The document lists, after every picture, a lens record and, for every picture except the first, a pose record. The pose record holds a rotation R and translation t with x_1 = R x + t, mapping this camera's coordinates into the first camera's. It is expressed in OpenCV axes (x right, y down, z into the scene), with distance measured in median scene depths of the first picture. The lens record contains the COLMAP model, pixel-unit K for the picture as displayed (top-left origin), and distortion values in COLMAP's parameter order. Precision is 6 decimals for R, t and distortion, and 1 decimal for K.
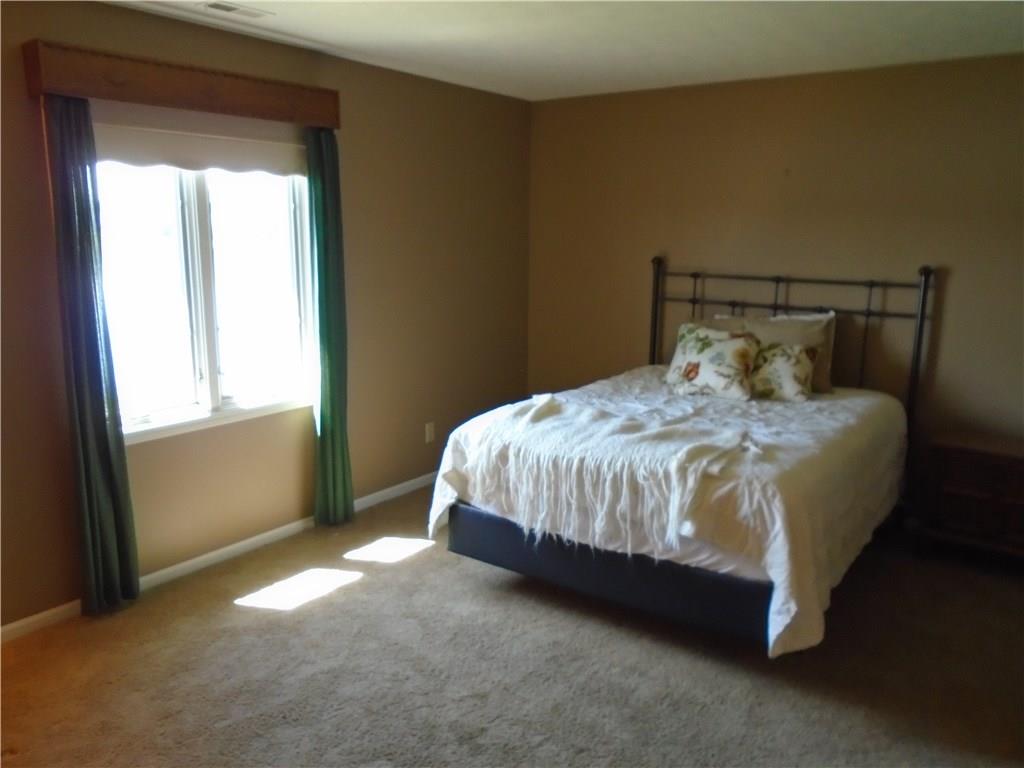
lens RADIAL K [[784.4, 0, 512.0], [0, 784.4, 384.0], [0, 0, 1]] dist [-0.008553, -0.003822]
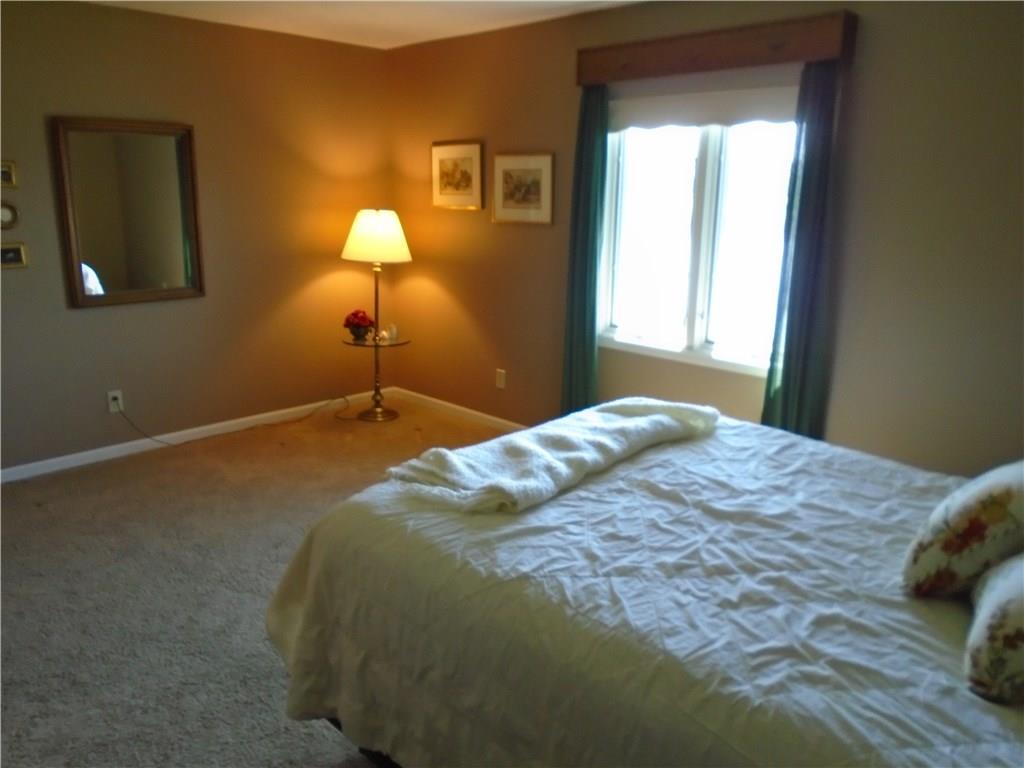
lens RADIAL K [[784.4, 0, 512.0], [0, 784.4, 384.0], [0, 0, 1]] dist [-0.008553, -0.003822]
pose [[-0.154568, 0.246380, -0.956768, 0.826307], [-0.195159, 0.941711, 0.274031, -0.196867], [0.968515, 0.229079, -0.097475, 0.997343]]
